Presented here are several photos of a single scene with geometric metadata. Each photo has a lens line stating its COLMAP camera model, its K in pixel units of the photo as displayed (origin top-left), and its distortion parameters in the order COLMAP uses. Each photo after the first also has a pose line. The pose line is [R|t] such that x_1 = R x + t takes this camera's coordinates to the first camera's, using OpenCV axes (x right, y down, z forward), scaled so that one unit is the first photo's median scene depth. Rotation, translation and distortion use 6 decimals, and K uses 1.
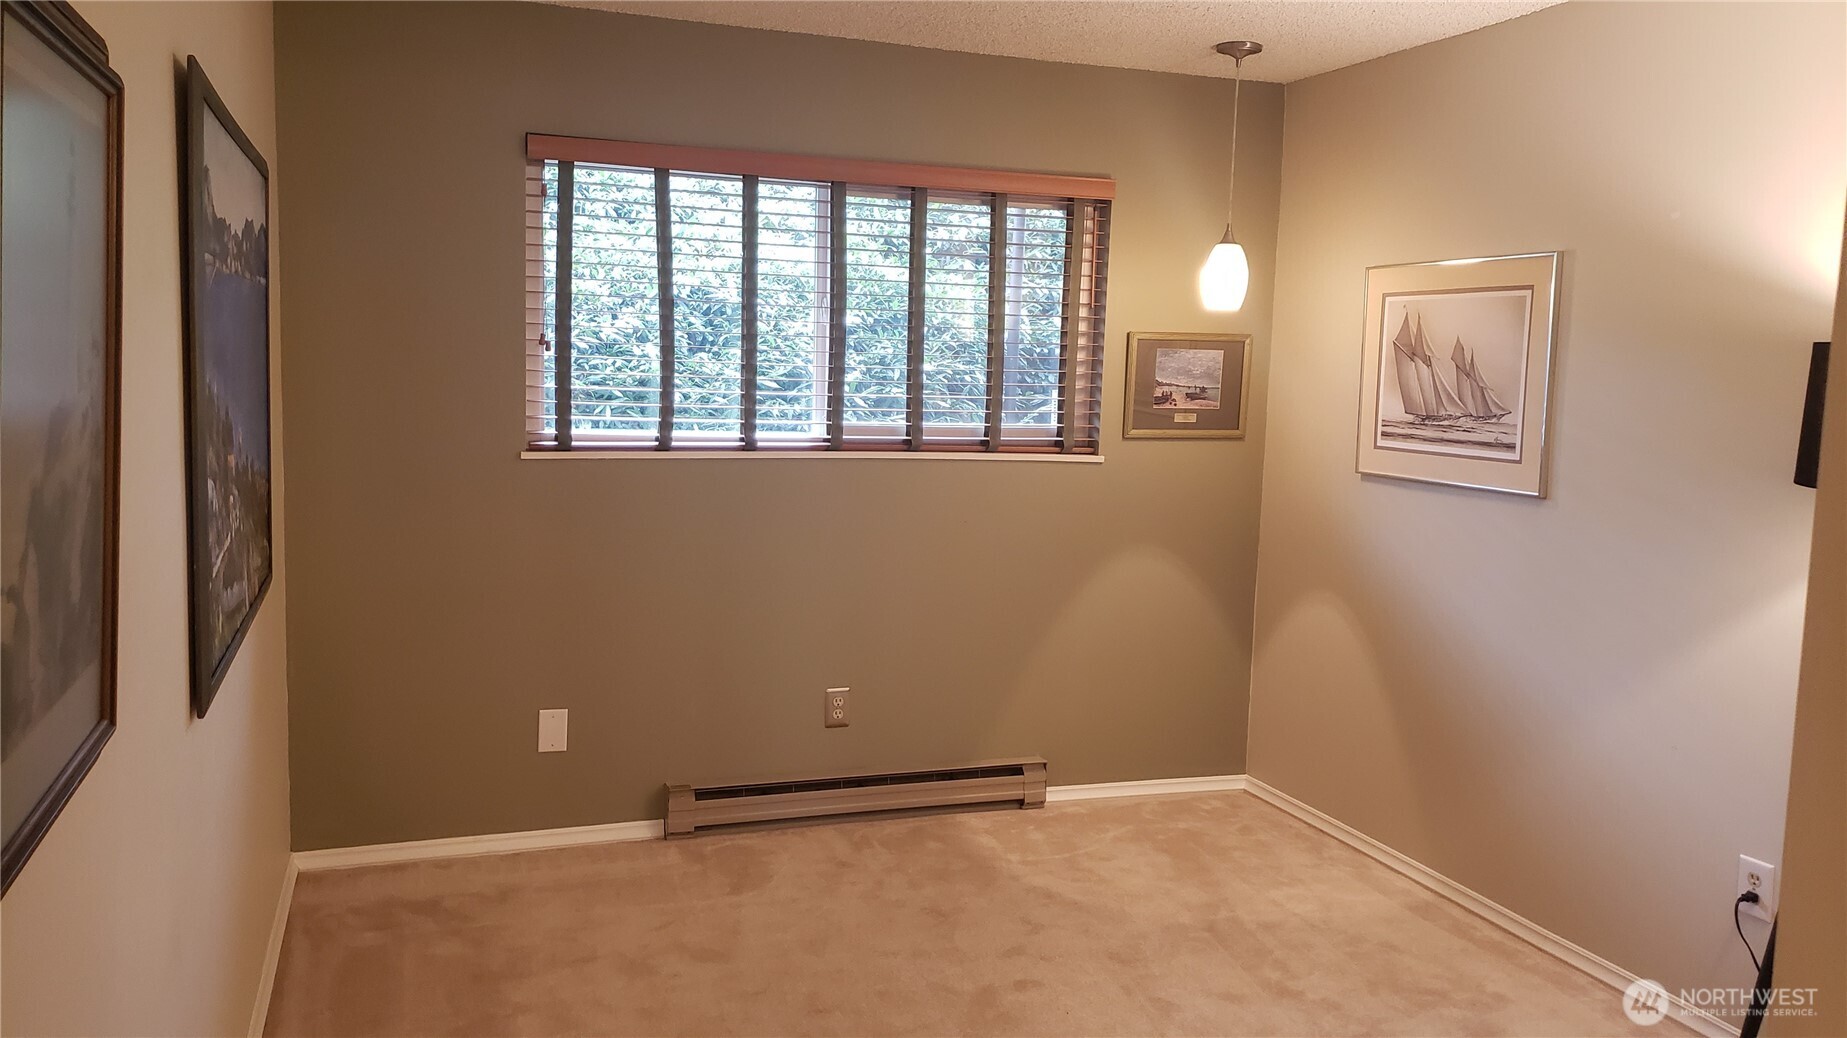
lens RADIAL K [[1487.9, 0, 916.4], [0, 1487.9, 518.6], [0, 0, 1]] dist [0.046037, -0.025331]
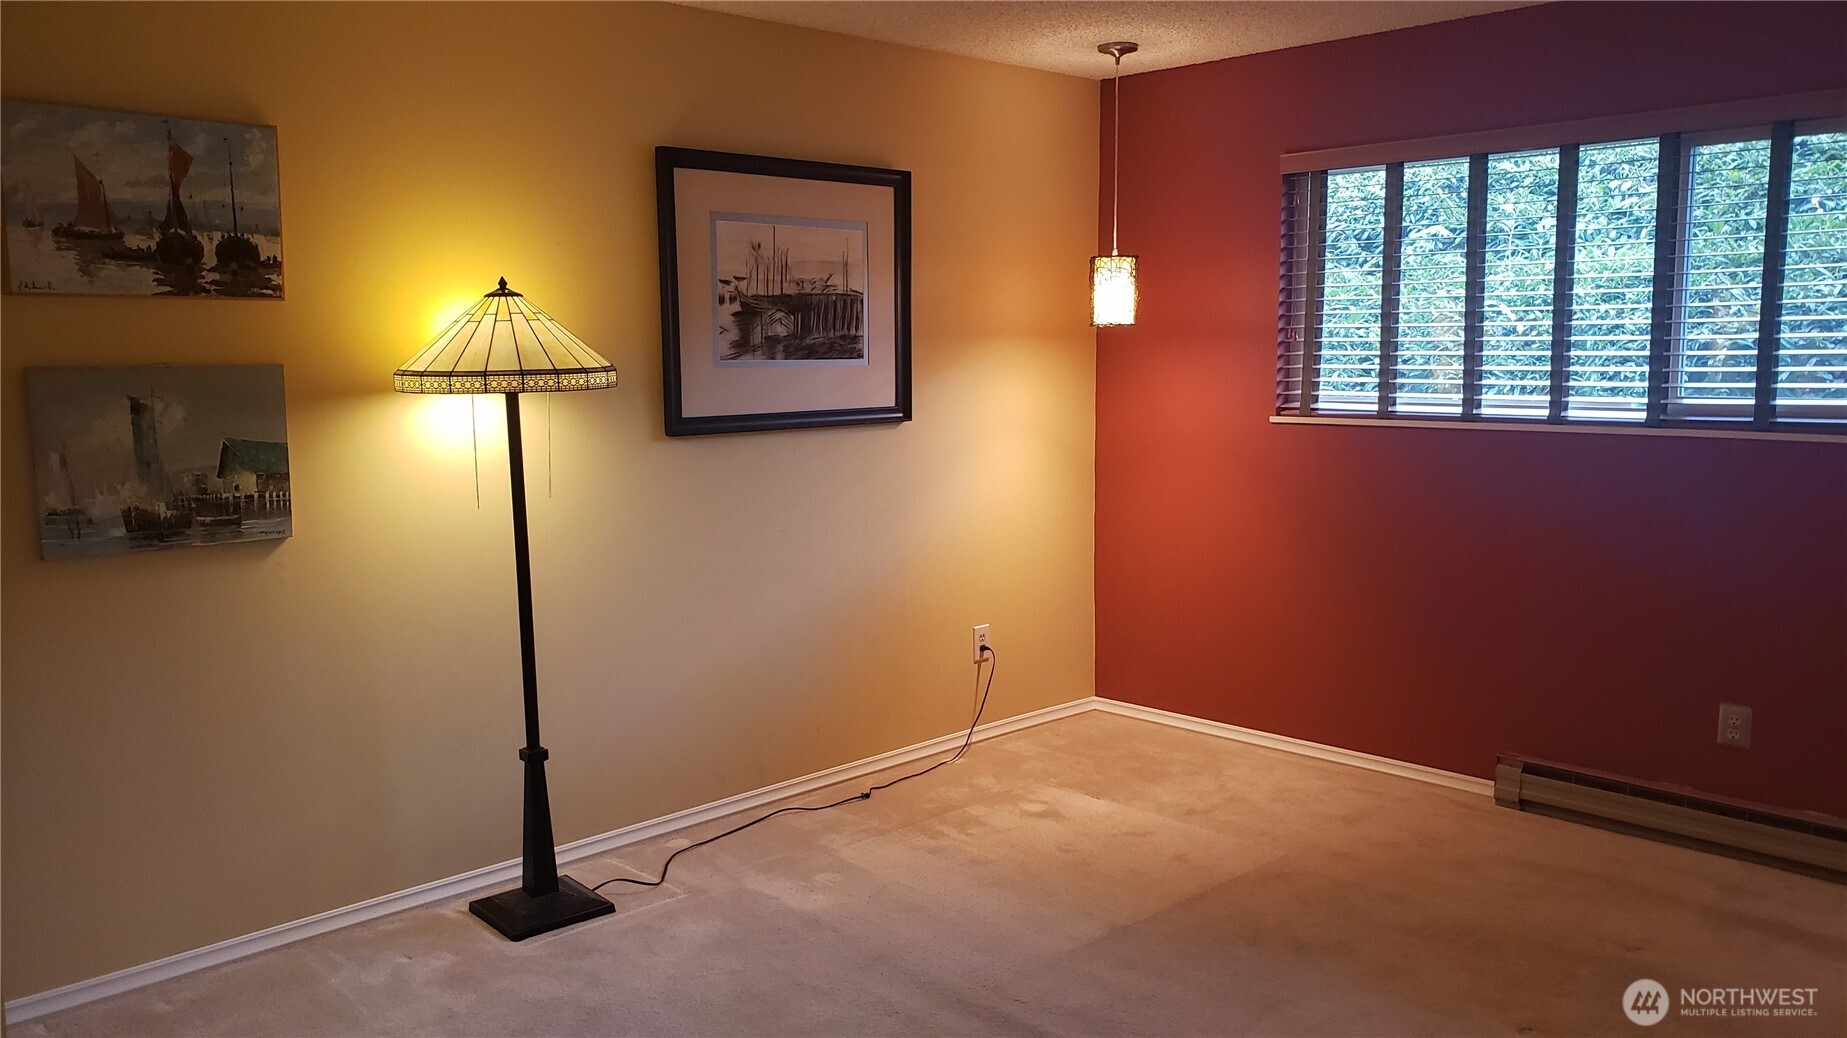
lens RADIAL K [[1487.9, 0, 925.6], [0, 1487.9, 508.5], [0, 0, 1]] dist [0.046037, -0.025331]
pose [[0.410581, 0.075253, -0.908714, 0.587335], [-0.079458, 0.995750, 0.046559, -0.003699], [0.908356, 0.053089, 0.414815, 0.200364]]
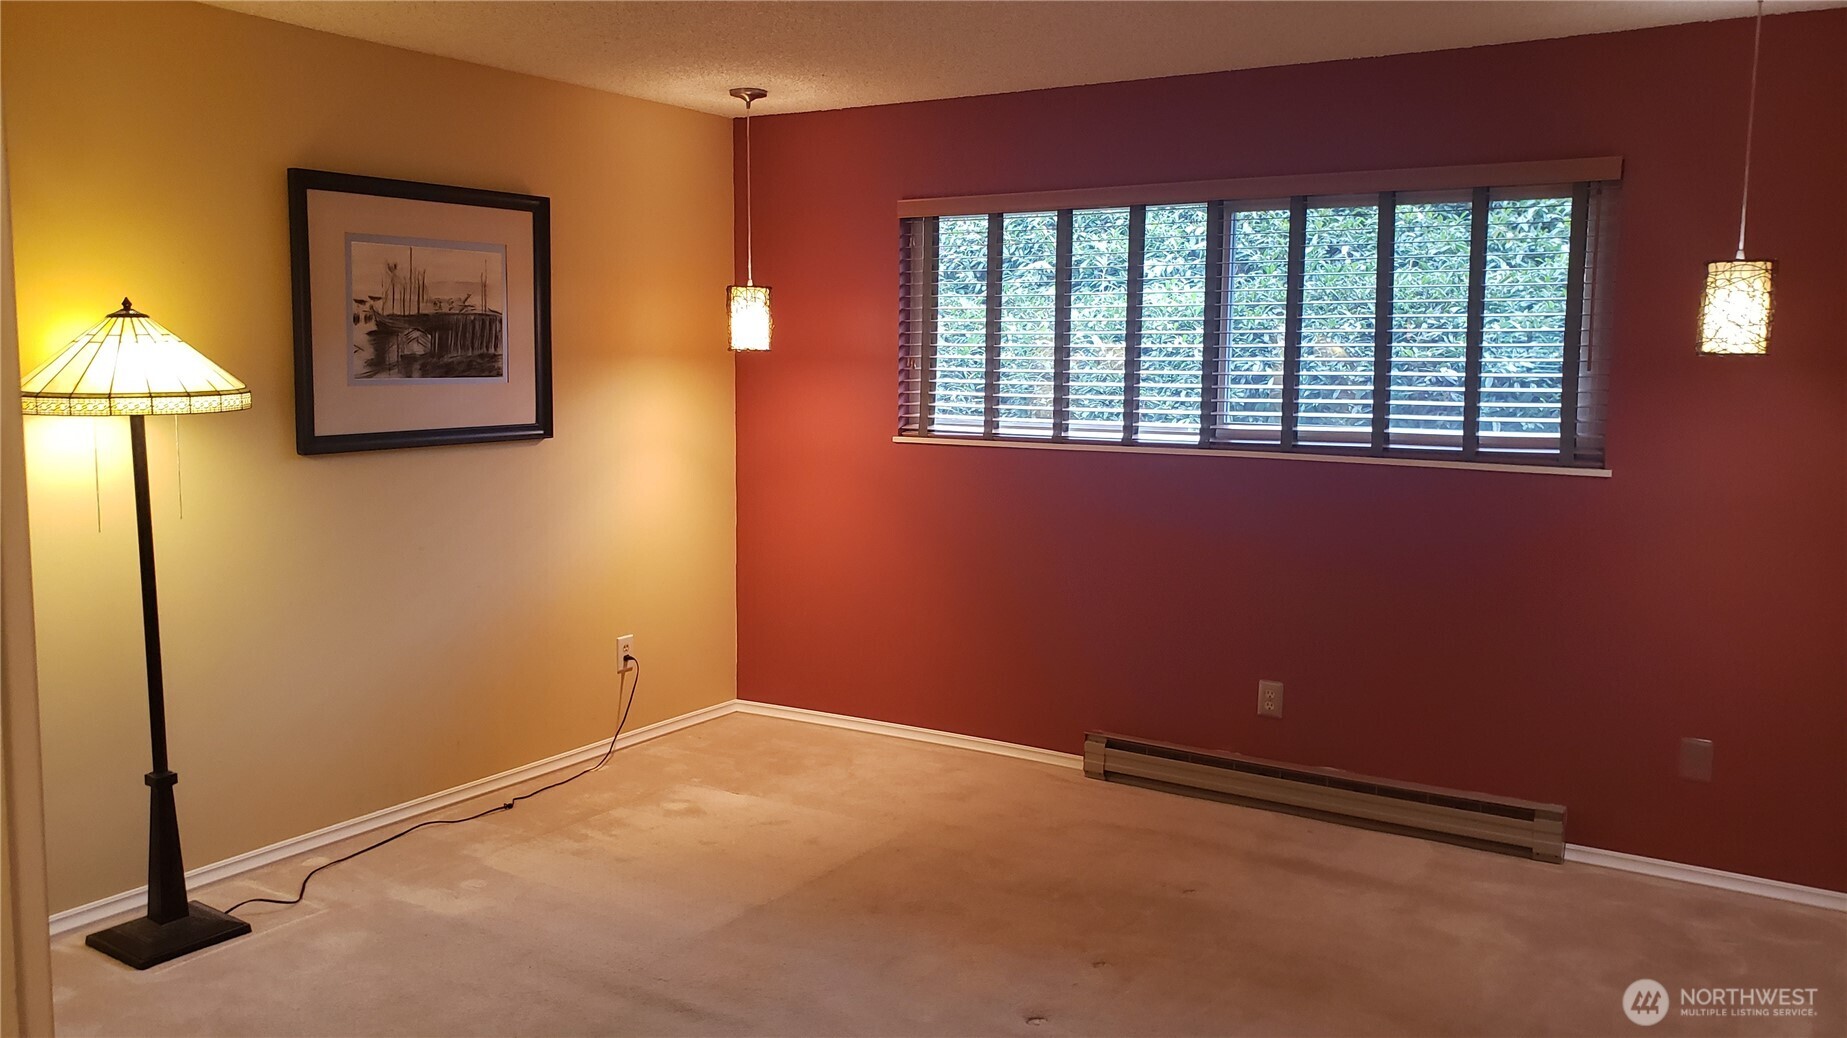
lens RADIAL K [[1428.3, 0, 926.5], [0, 1428.3, 505.3], [0, 0, 1]] dist [0.063033, -0.061820]
pose [[0.620111, 0.061612, -0.782091, 0.615832], [-0.077748, 0.996830, 0.016884, -0.006607], [0.780652, 0.050336, 0.622935, 0.185554]]
